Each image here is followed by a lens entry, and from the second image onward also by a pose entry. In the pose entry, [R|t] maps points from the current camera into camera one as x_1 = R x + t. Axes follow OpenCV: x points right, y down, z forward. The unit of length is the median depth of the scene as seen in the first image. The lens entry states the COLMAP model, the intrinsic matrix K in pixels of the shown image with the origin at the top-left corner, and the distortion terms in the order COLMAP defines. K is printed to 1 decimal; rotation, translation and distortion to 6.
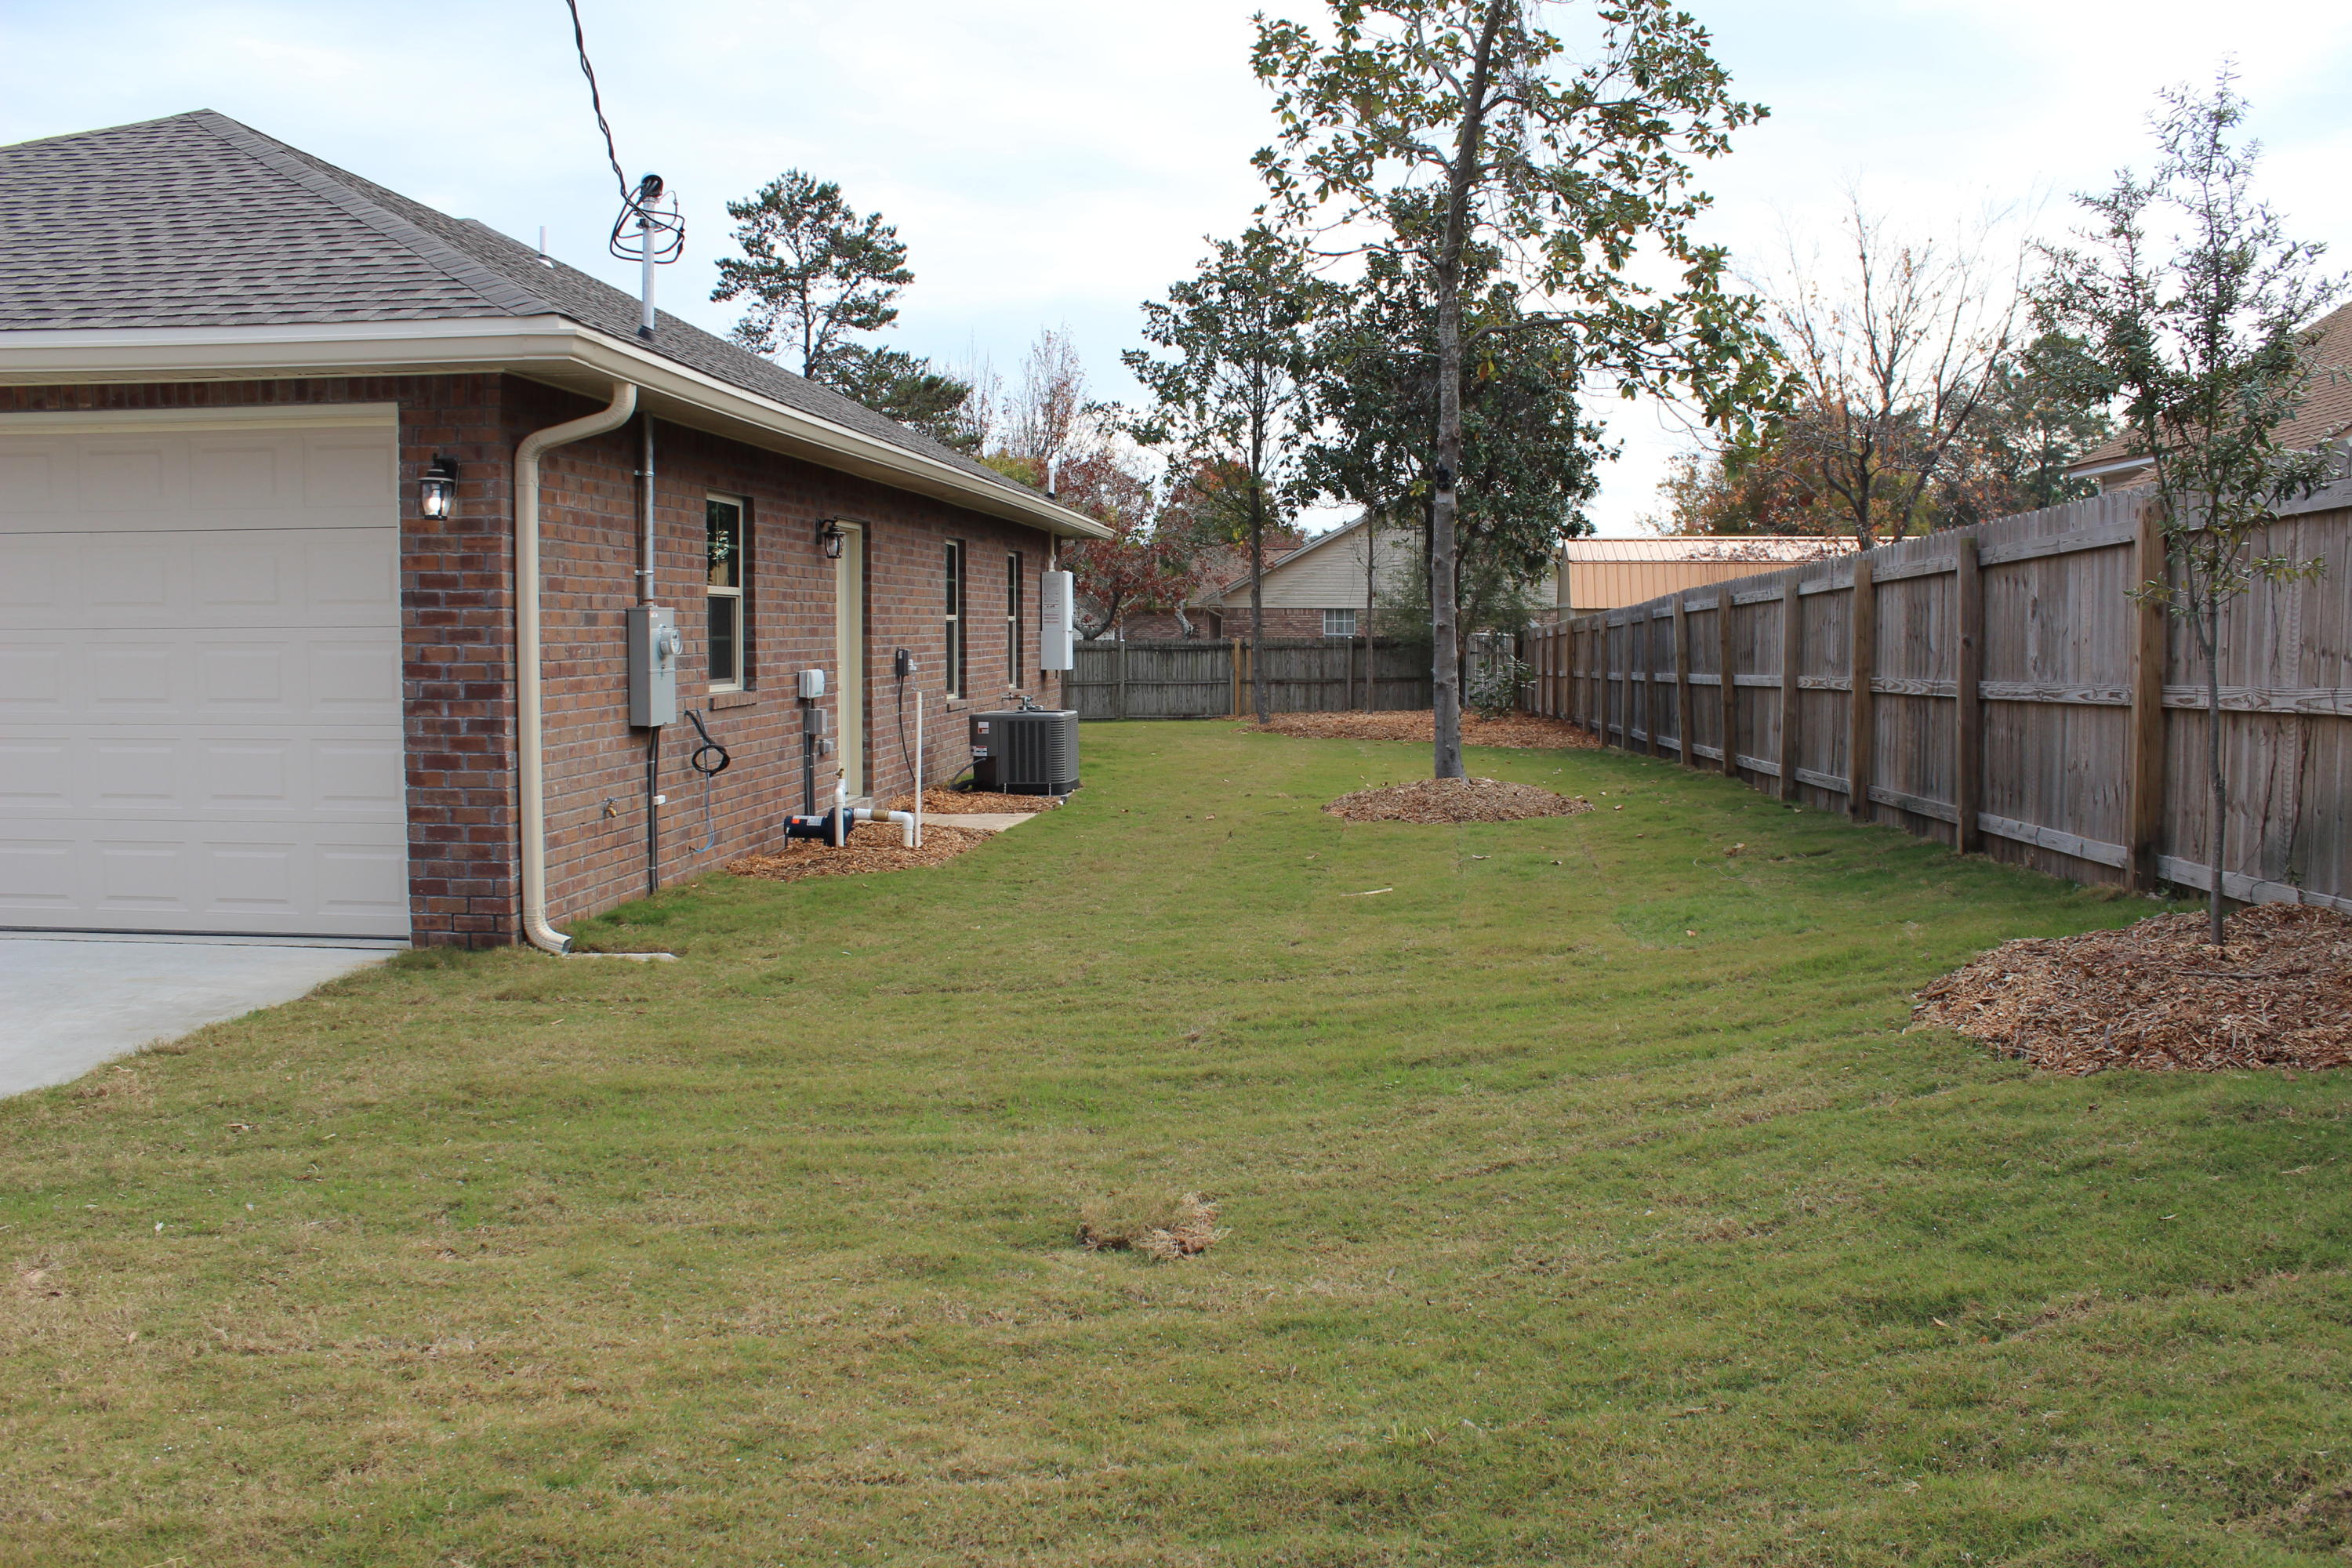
lens RADIAL K [[1958.9, 0, 1187.1], [0, 1958.9, 789.5], [0, 0, 1]] dist [-0.167532, 0.153208]
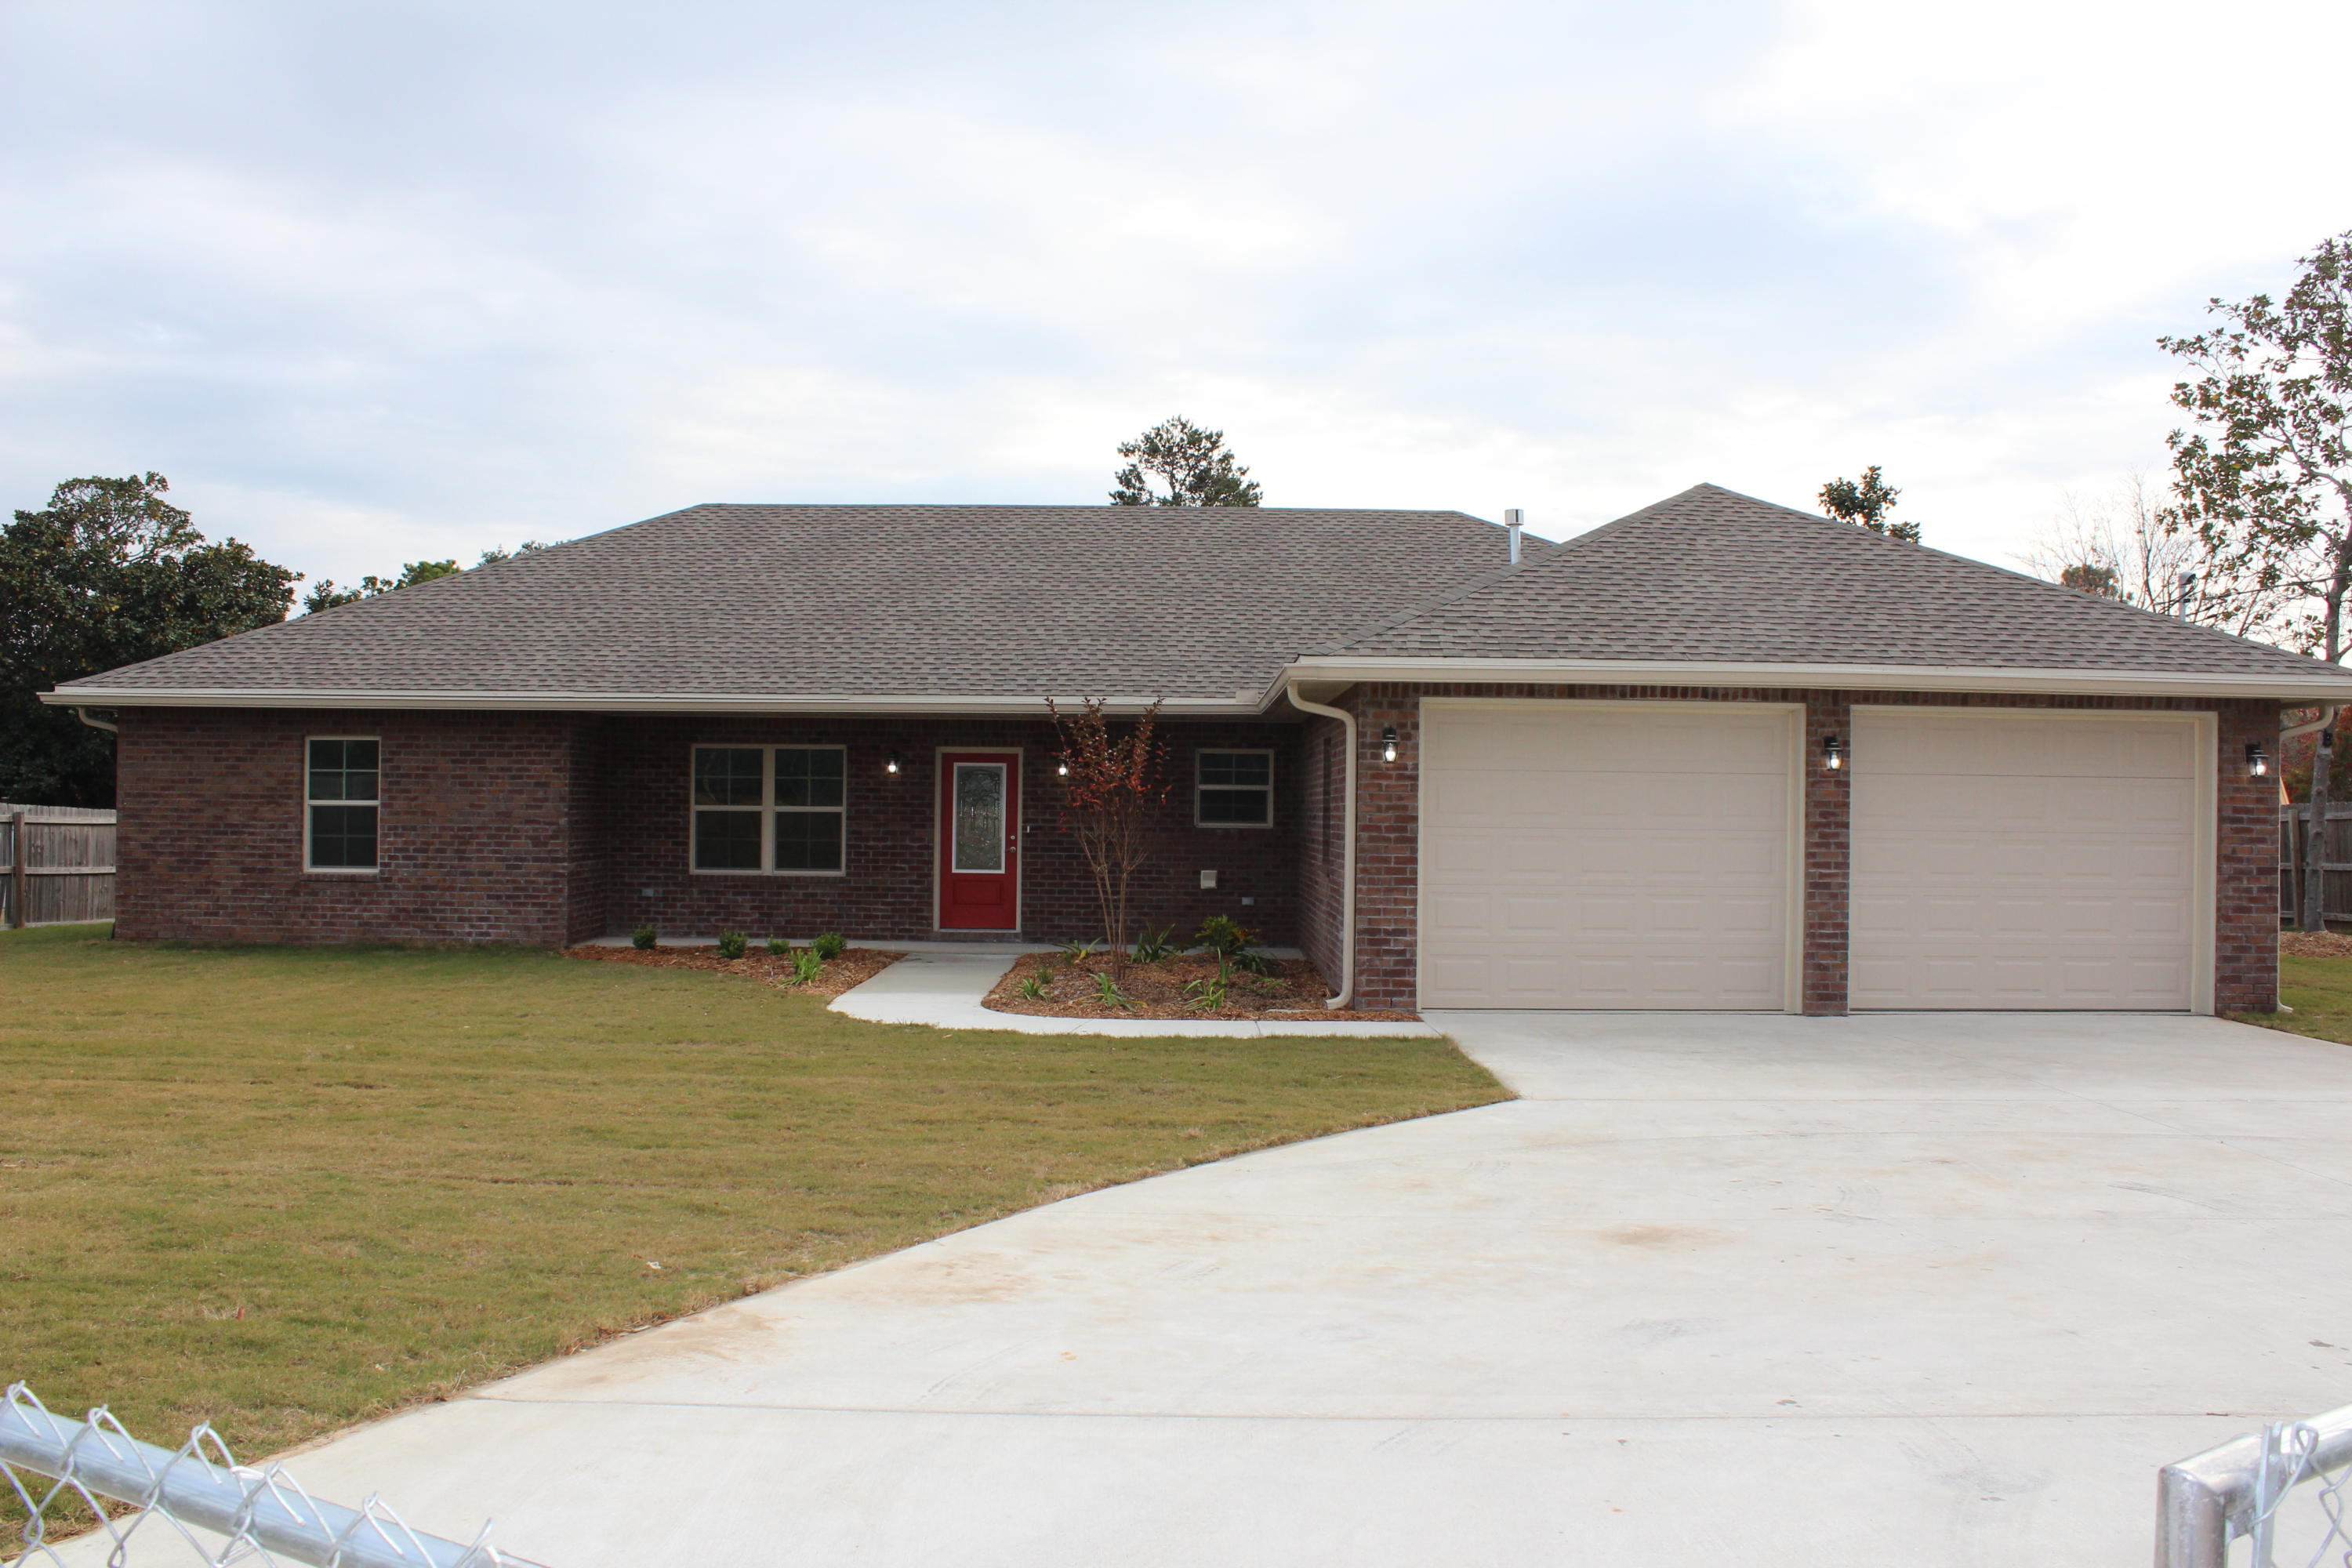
lens RADIAL K [[1958.9, 0, 1187.1], [0, 1958.9, 789.5], [0, 0, 1]] dist [-0.167532, 0.153208]
pose [[0.994888, 0.013964, 0.100016, -1.563661], [-0.004587, 0.995620, -0.093382, 0.043765], [-0.100882, 0.092446, 0.990594, -0.679125]]
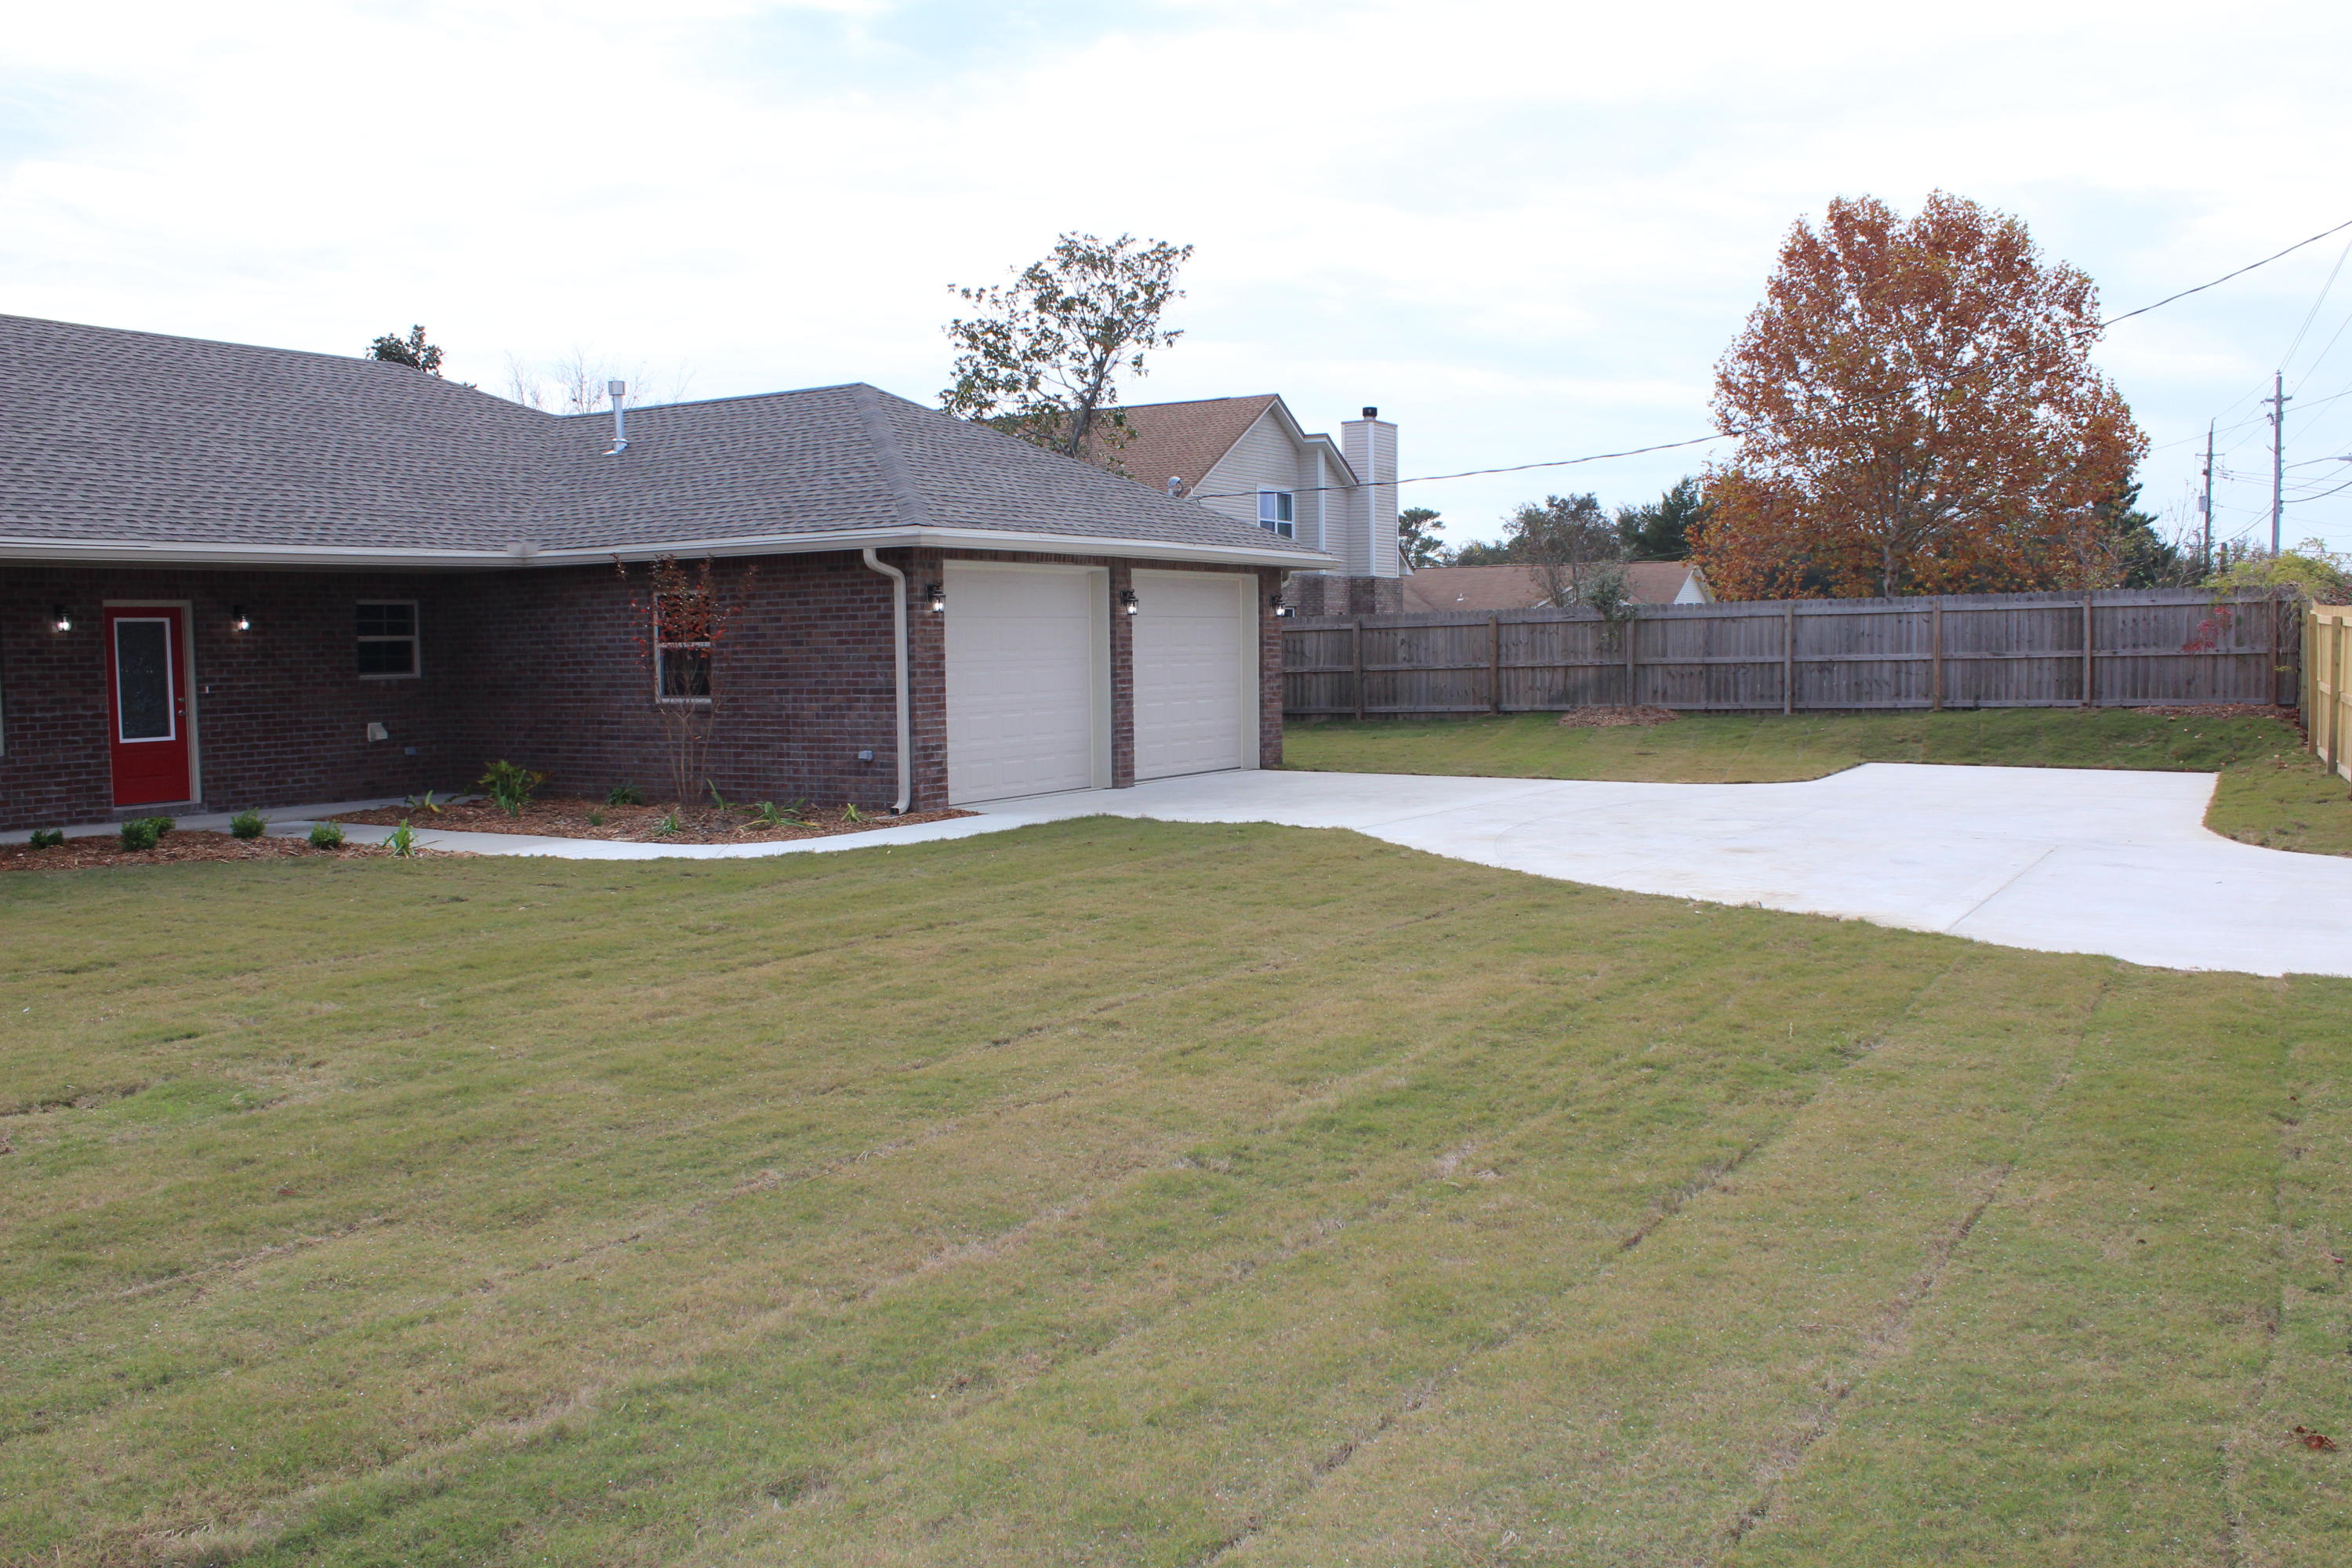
lens RADIAL K [[1965.2, 0, 1176.0], [0, 1965.2, 784.0], [0, 0, 1]] dist [-0.163472, 0.152669]
pose [[0.423674, -0.071785, 0.902966, -3.127767], [0.089472, 0.995296, 0.037144, -0.011911], [-0.901385, 0.065053, 0.428104, -0.118662]]
